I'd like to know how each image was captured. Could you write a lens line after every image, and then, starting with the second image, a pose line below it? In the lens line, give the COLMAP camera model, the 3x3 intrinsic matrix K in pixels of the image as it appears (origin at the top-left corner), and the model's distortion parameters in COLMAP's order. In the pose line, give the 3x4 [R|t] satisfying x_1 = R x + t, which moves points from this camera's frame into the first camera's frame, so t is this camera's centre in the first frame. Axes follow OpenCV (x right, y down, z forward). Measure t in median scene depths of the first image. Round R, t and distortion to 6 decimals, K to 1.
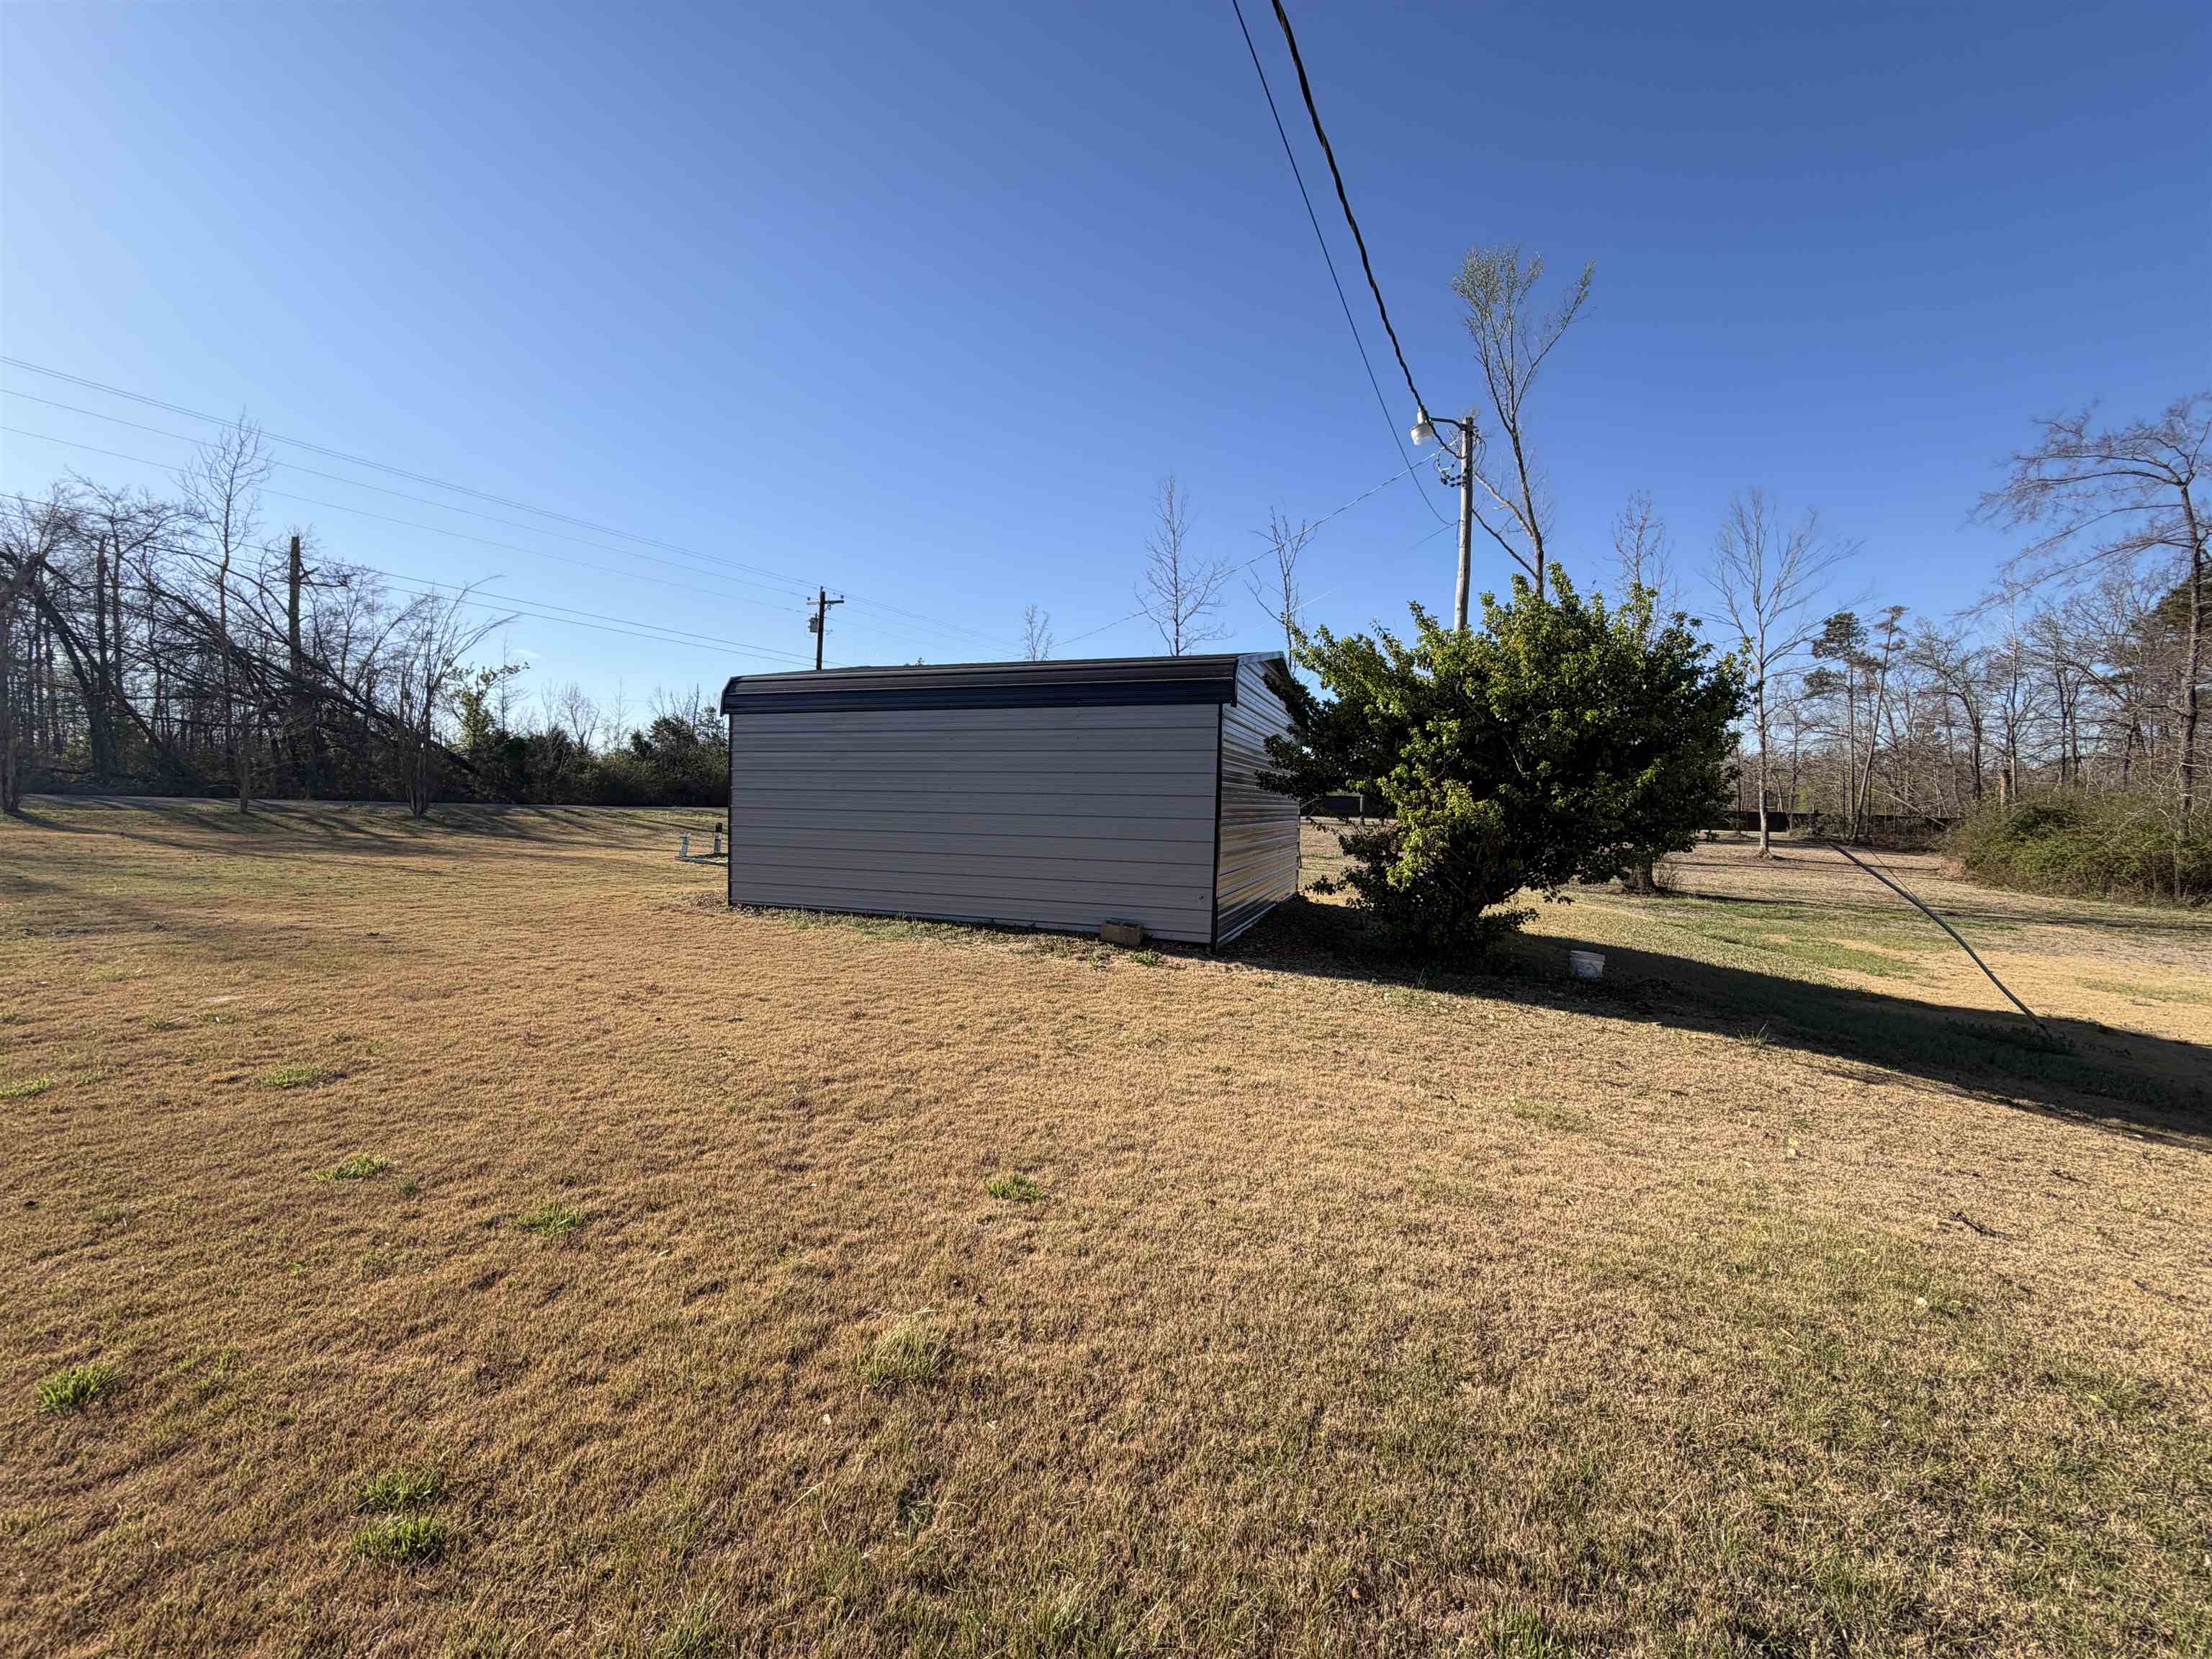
lens RADIAL K [[877.7, 0, 1099.3], [0, 877.7, 824.6], [0, 0, 1]] dist [-0.002231, 0.000225]
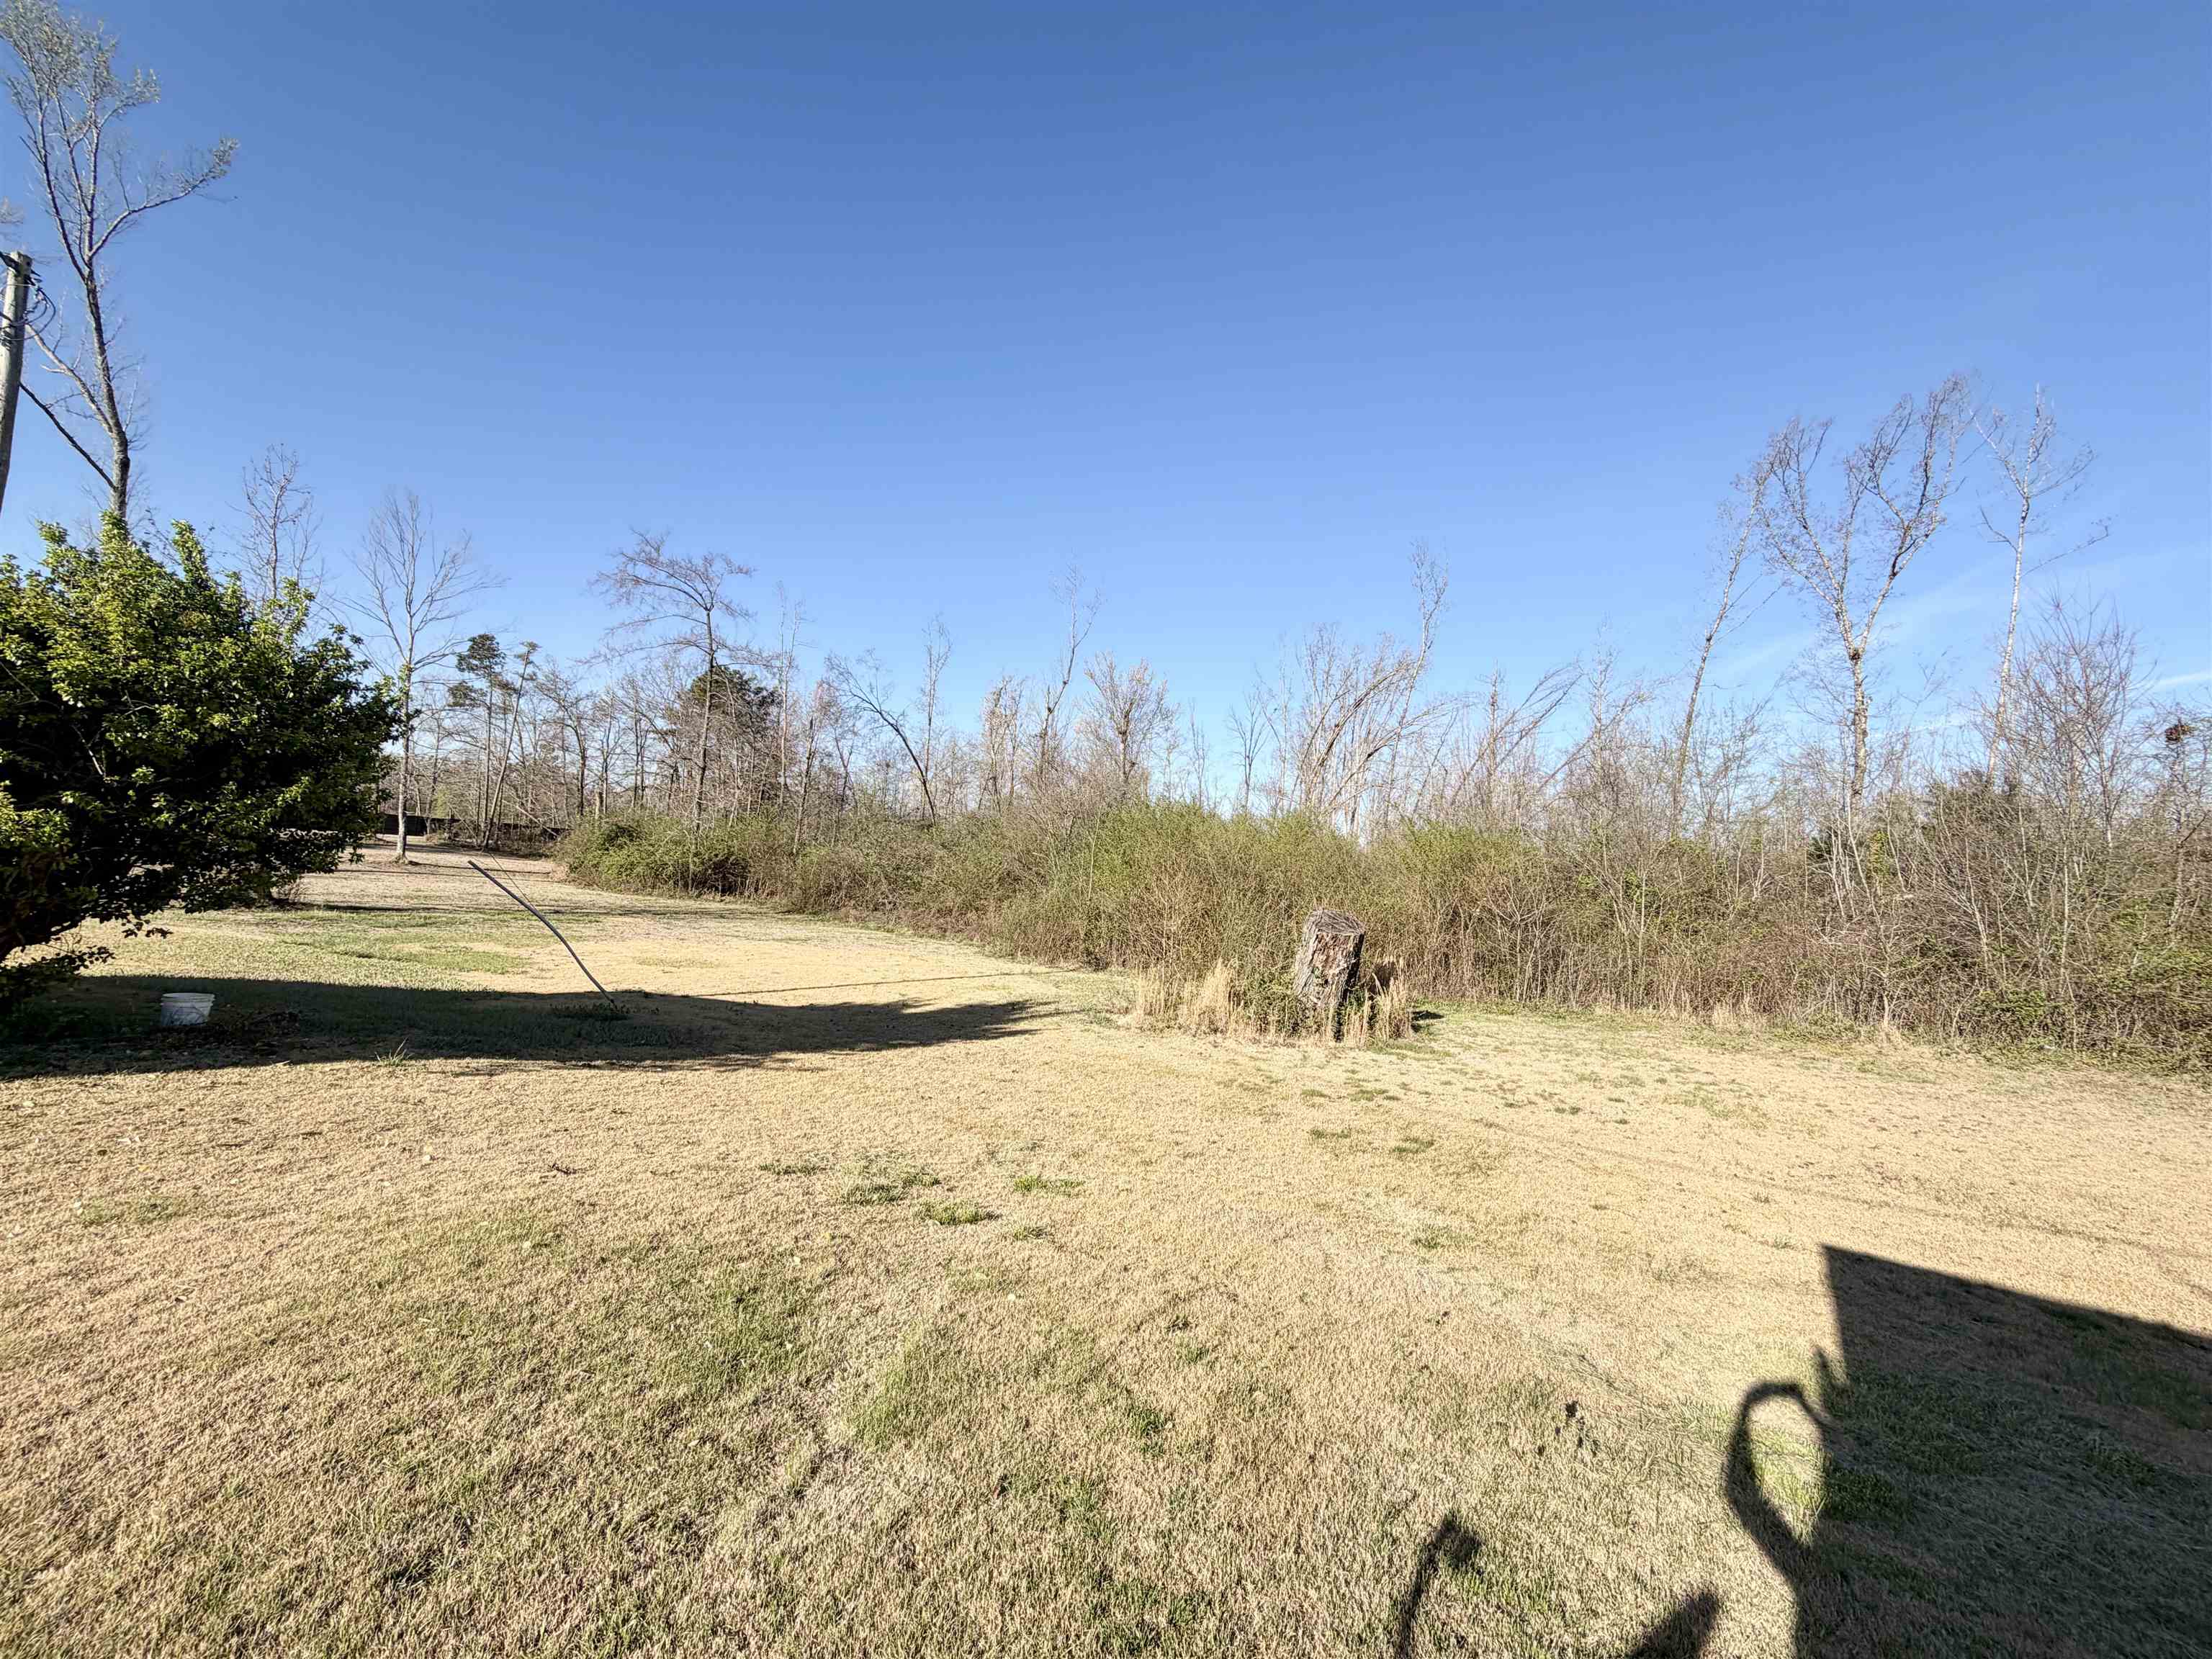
lens RADIAL K [[880.2, 0, 1099.9], [0, 880.2, 826.0], [0, 0, 1]] dist [-0.000043, 0.000101]
pose [[0.246256, 0.039209, 0.968411, -0.058304], [-0.040411, 0.998728, -0.030160, -0.029031], [-0.968362, -0.031707, 0.247527, -0.052288]]
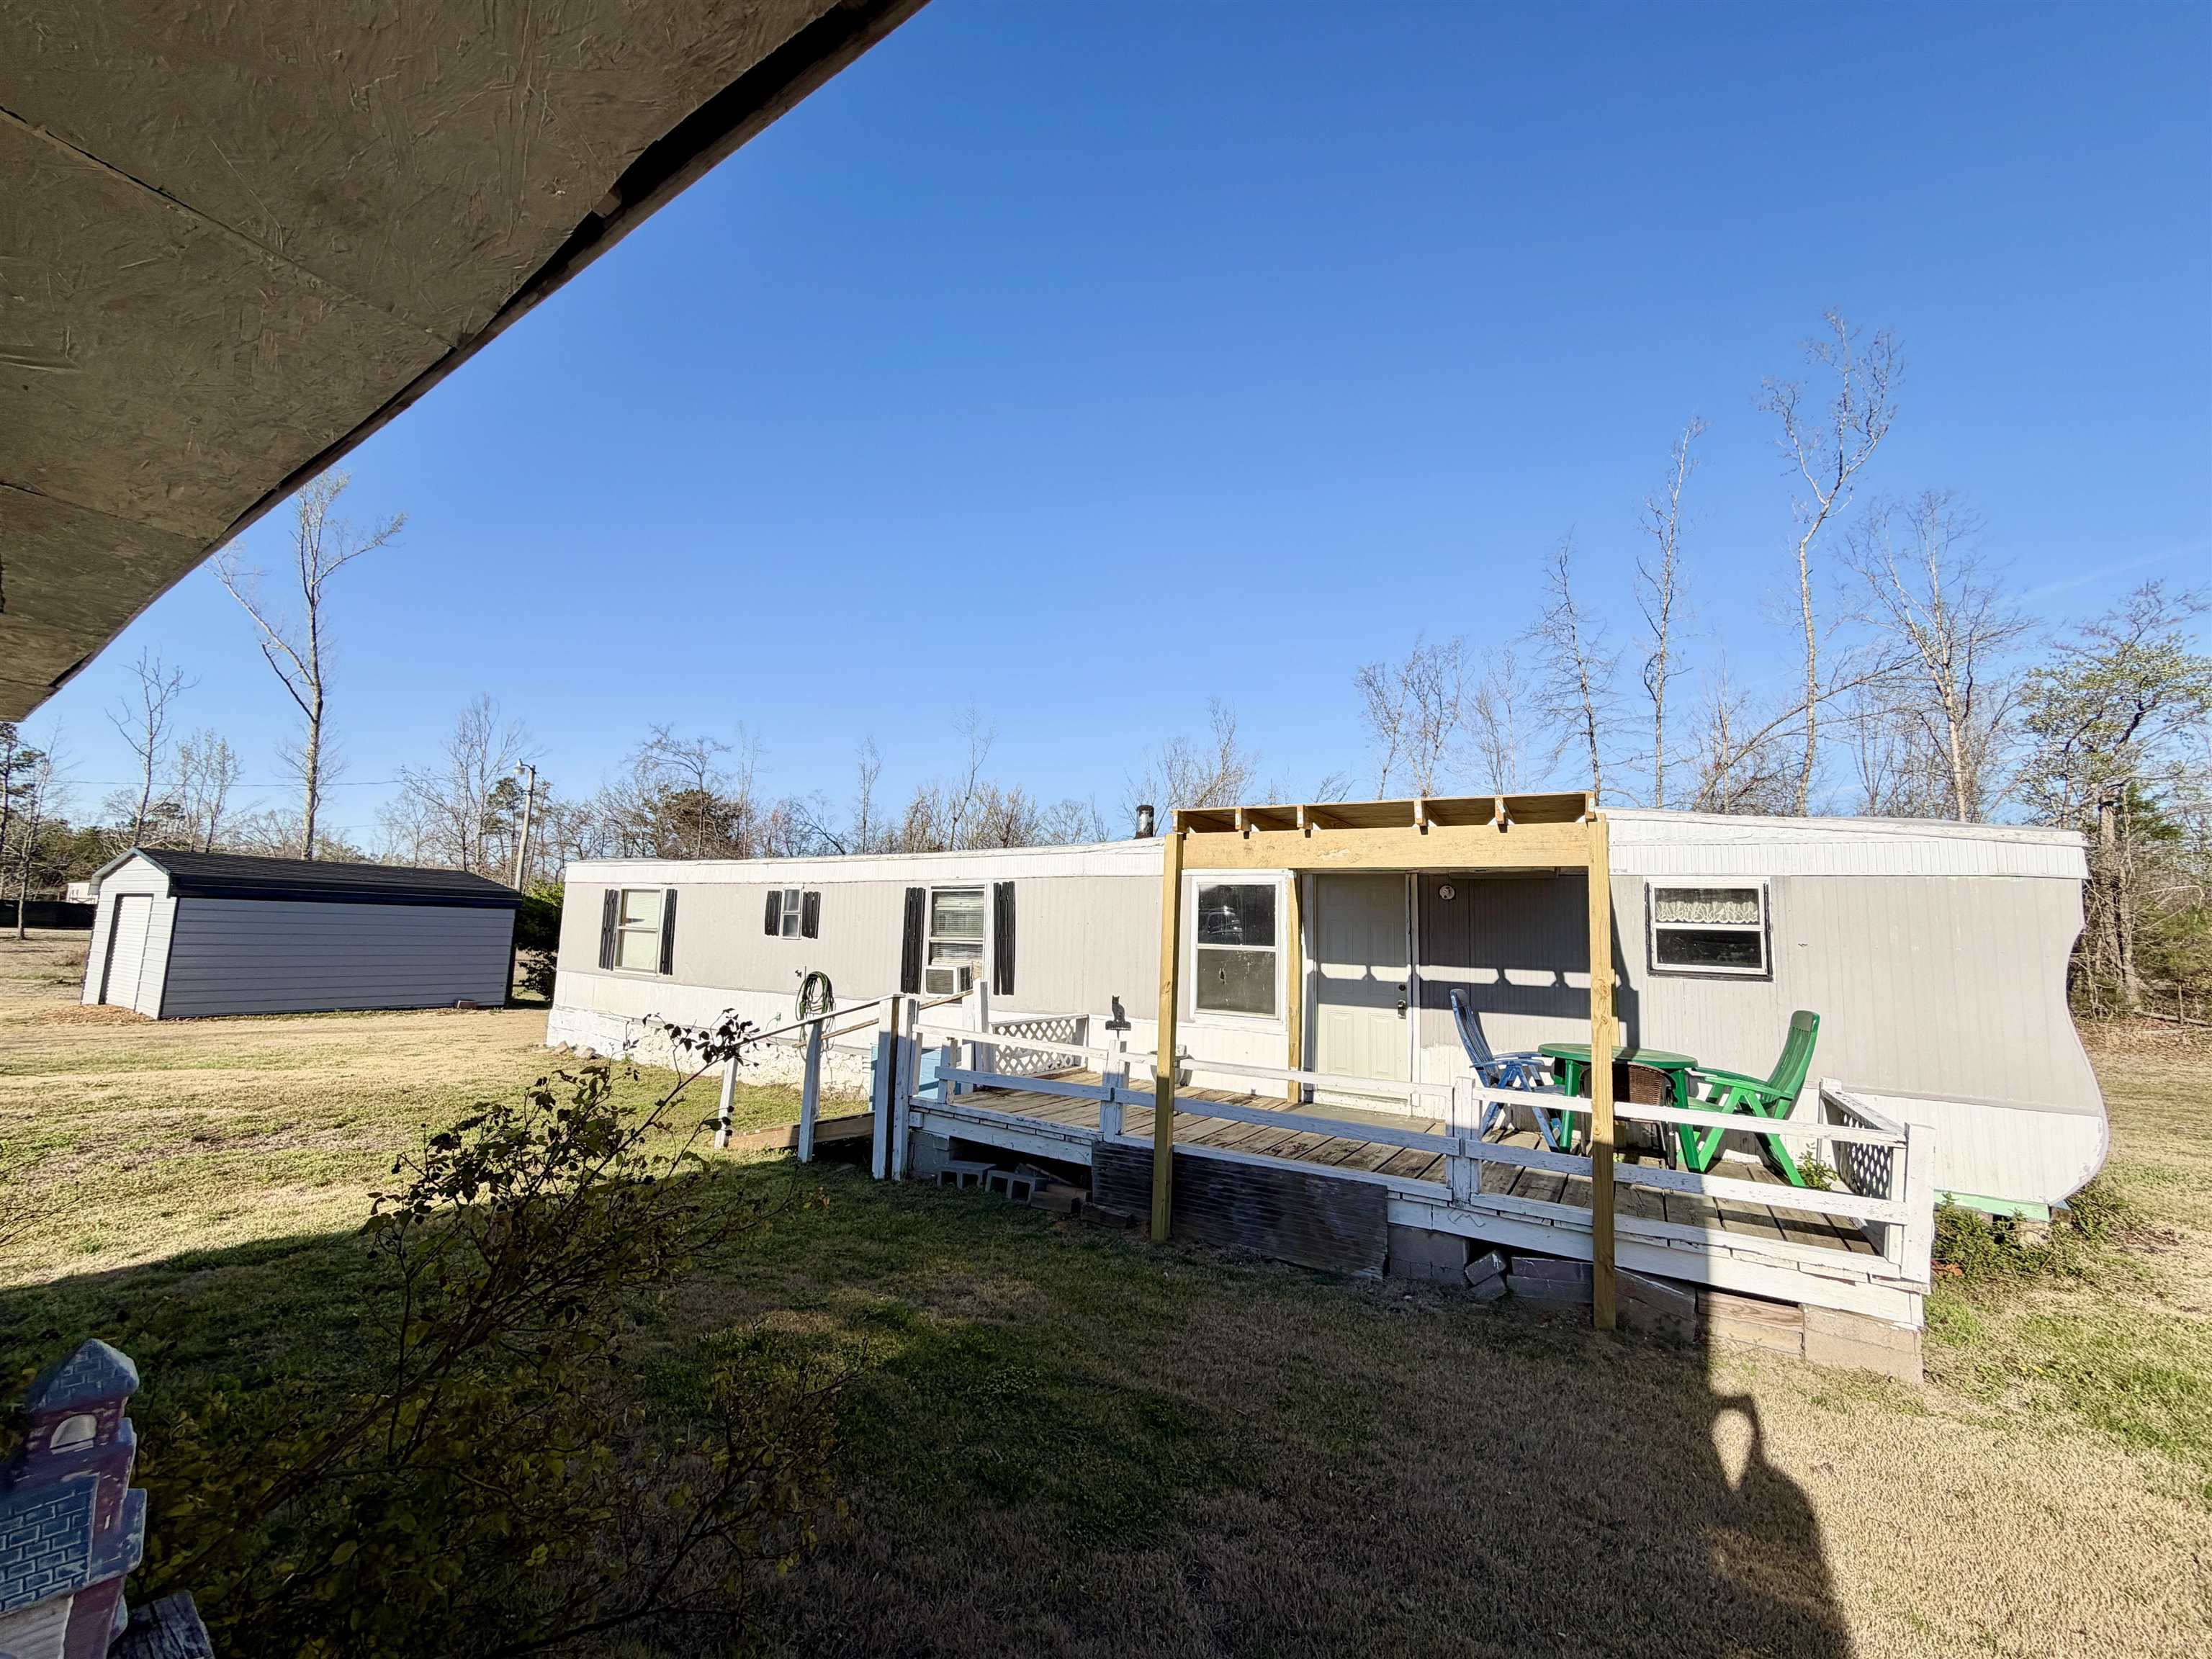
lens RADIAL K [[880.2, 0, 1099.9], [0, 880.2, 826.0], [0, 0, 1]] dist [-0.000043, 0.000101]
pose [[0.193013, 0.107511, 0.975288, -2.070005], [-0.000956, 0.993999, -0.109384, -0.098568], [-0.981196, 0.020180, 0.191958, -1.162972]]
